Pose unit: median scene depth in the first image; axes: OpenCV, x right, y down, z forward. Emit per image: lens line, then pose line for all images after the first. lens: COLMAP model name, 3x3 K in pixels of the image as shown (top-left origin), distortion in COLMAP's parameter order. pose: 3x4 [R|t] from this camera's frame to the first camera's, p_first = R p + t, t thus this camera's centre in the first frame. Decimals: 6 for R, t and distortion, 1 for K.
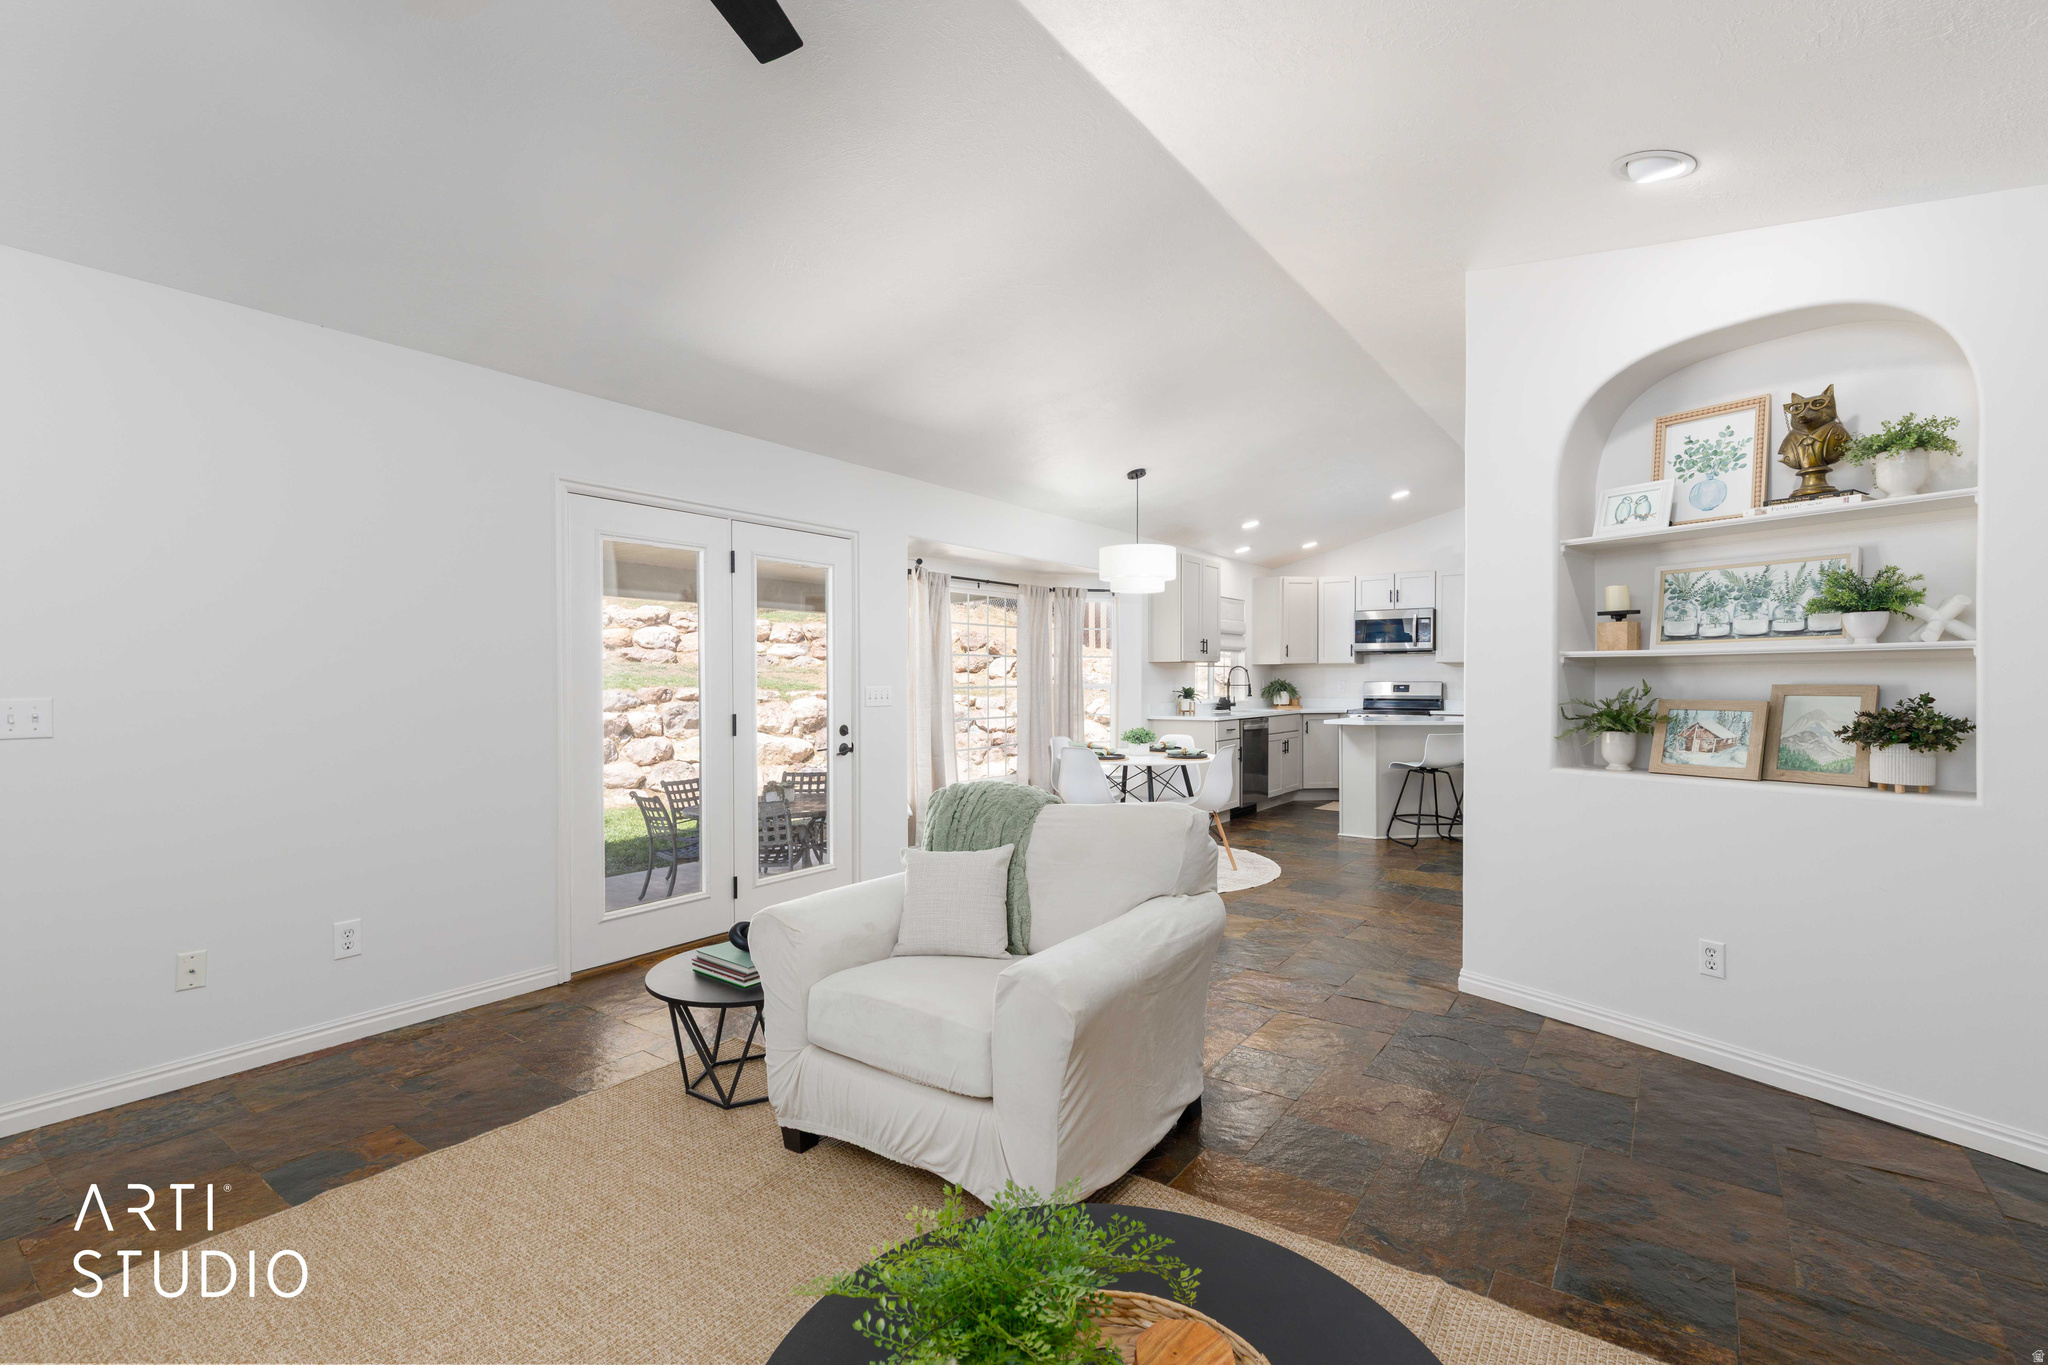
lens RADIAL K [[919.7, 0, 1024.0], [0, 919.7, 682.5], [0, 0, 1]] dist [0.003797, 0.000267]
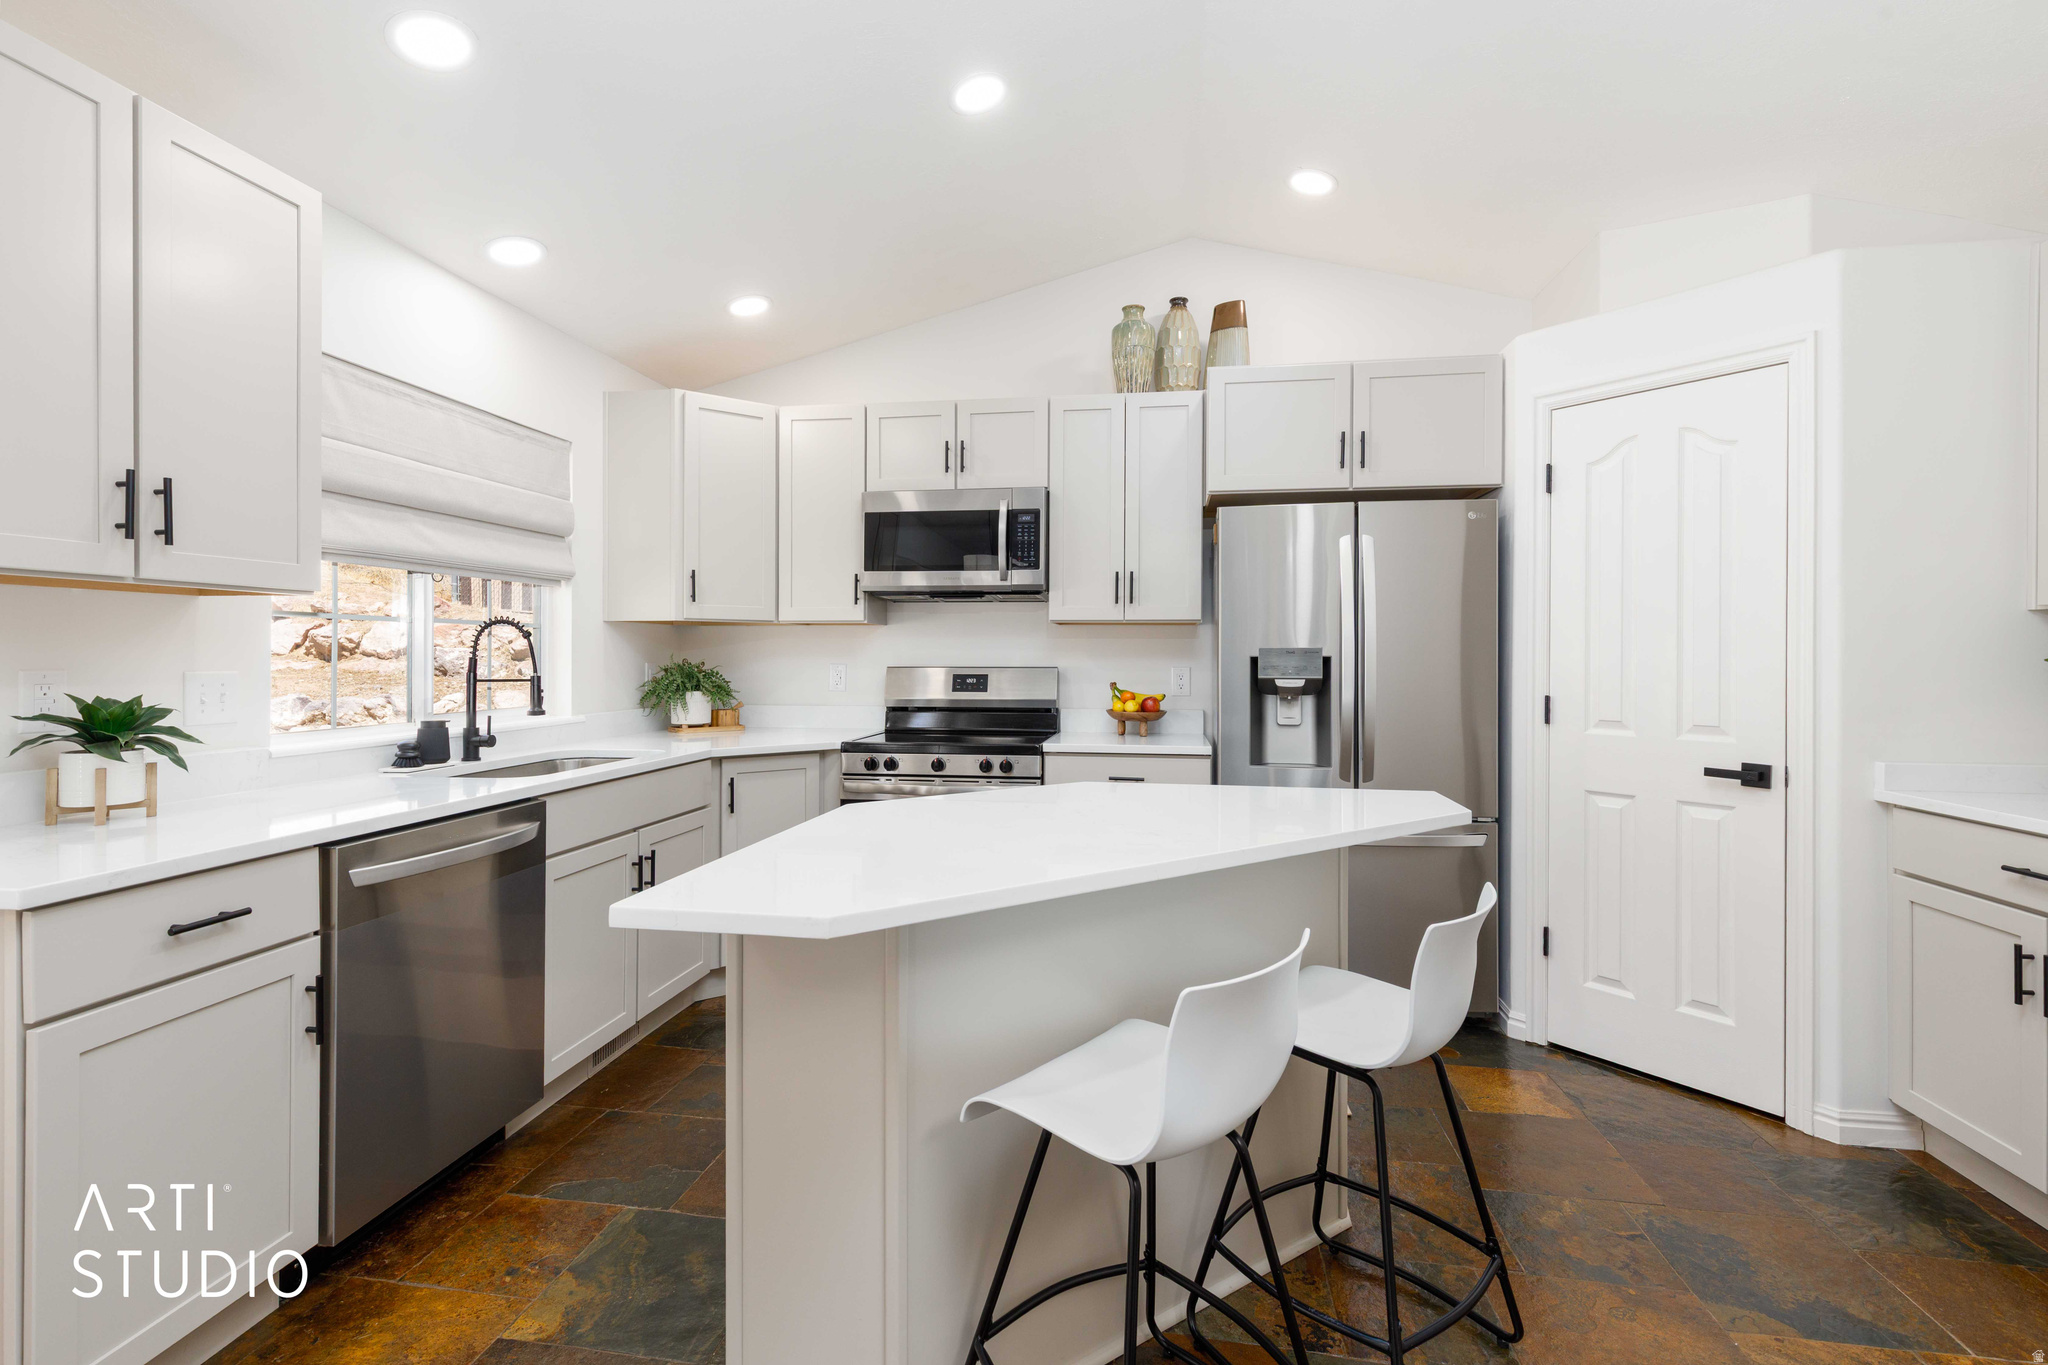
lens RADIAL K [[918.7, 0, 1021.7], [0, 918.7, 653.1], [0, 0, 1]] dist [0.002475, 0.000149]
pose [[0.889786, 0.004449, 0.456357, 0.236635], [0.000008, 0.999952, -0.009764, -0.003028], [-0.456378, 0.008692, 0.889743, 0.608677]]
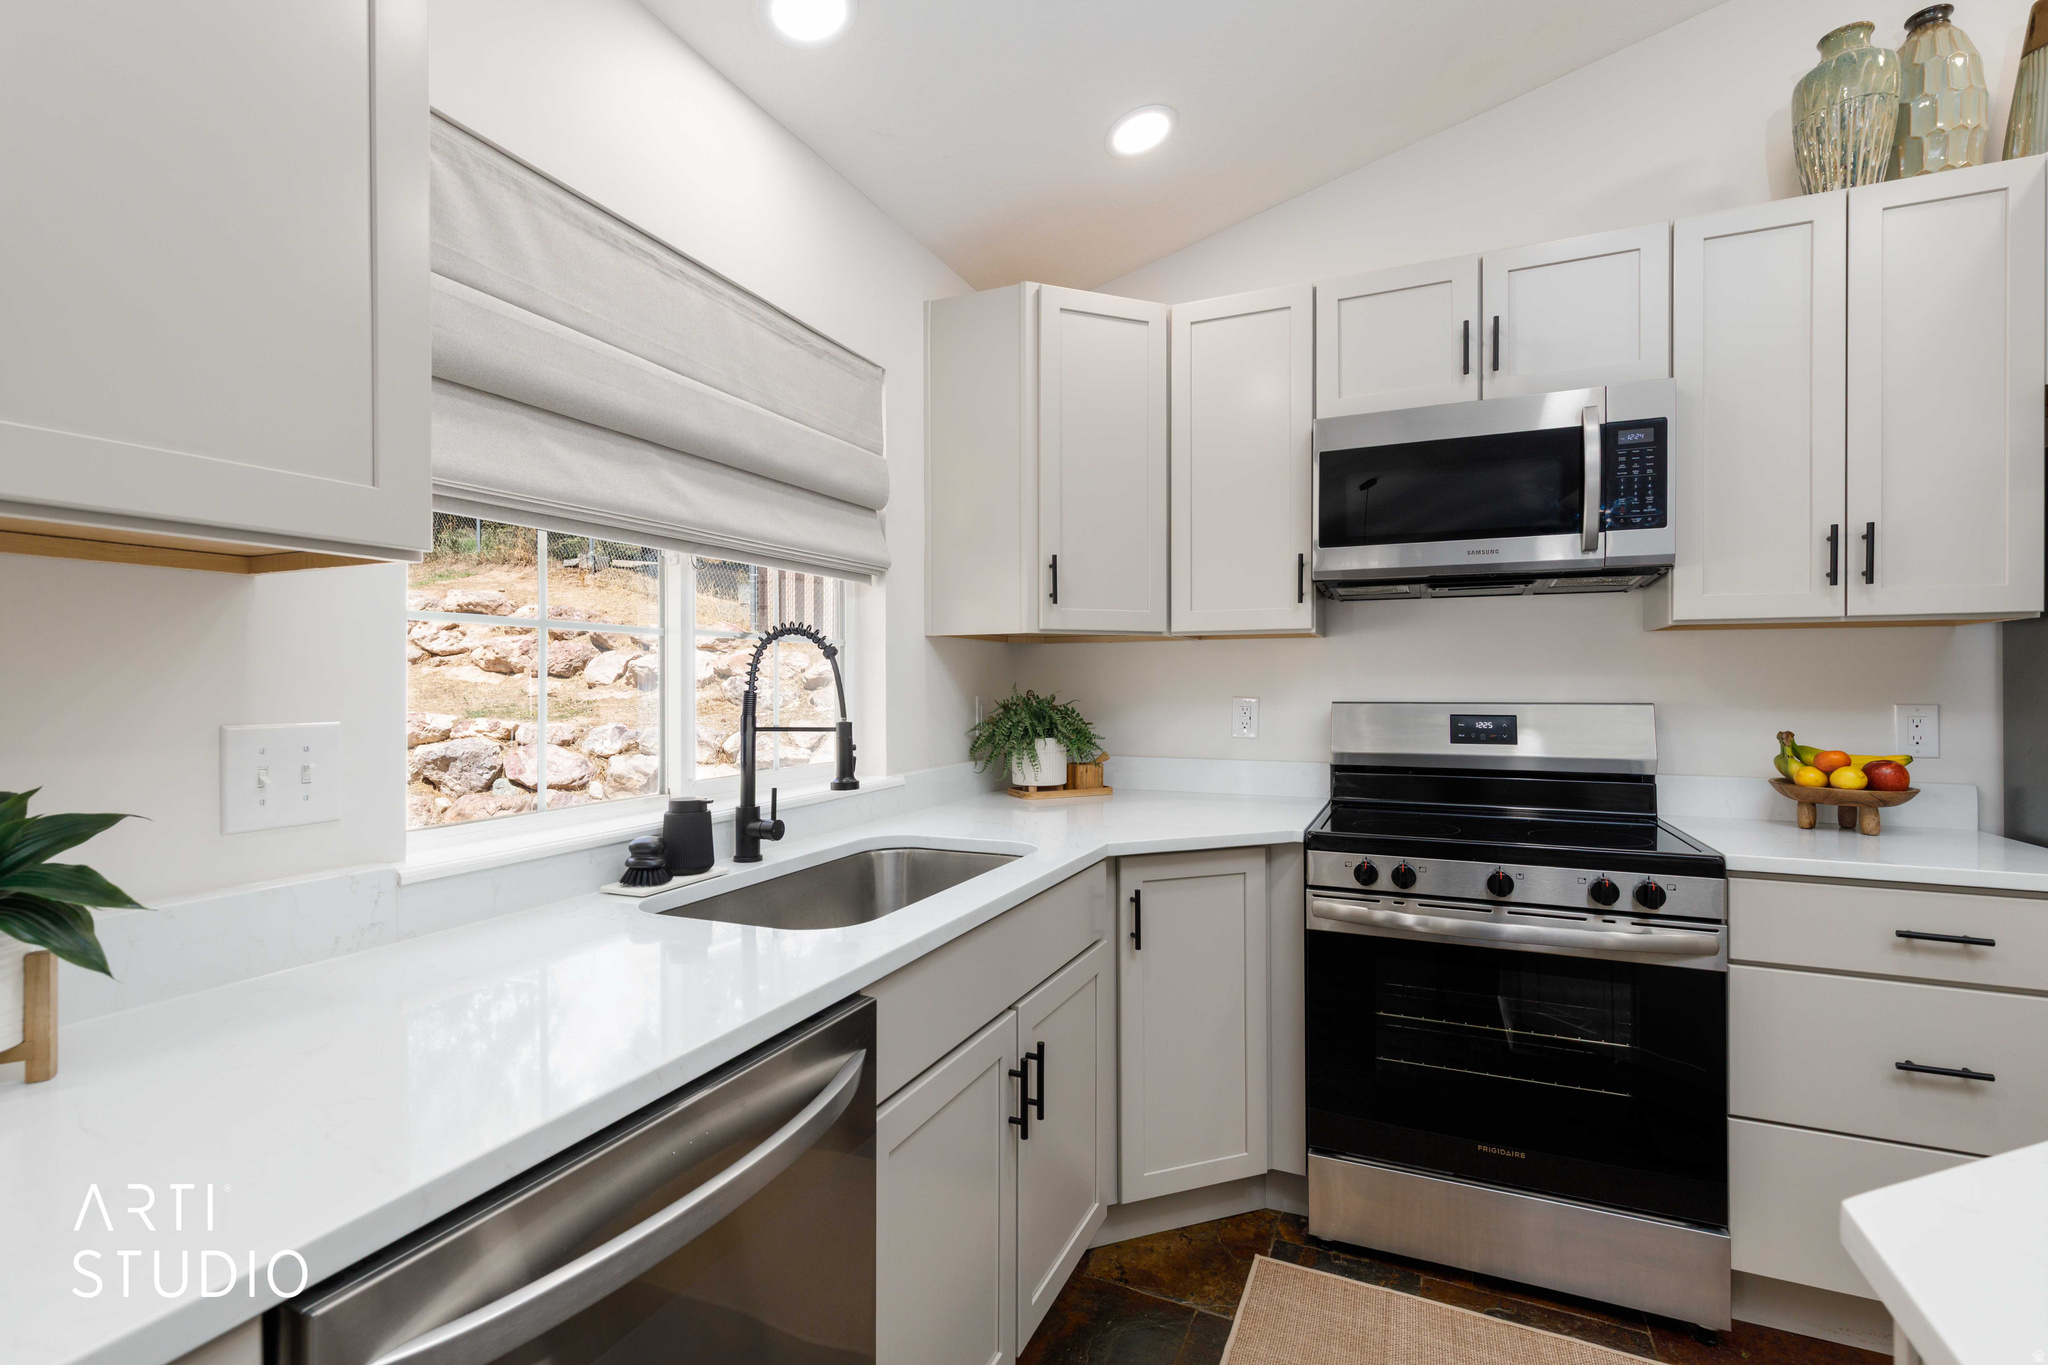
lens RADIAL K [[919.7, 0, 1024.0], [0, 919.7, 682.5], [0, 0, 1]] dist [0.003797, 0.000267]
pose [[0.979531, -0.000532, 0.201295, 0.230807], [0.002111, 0.999969, -0.007630, -0.004773], [-0.201285, 0.007899, 0.979501, 0.767785]]
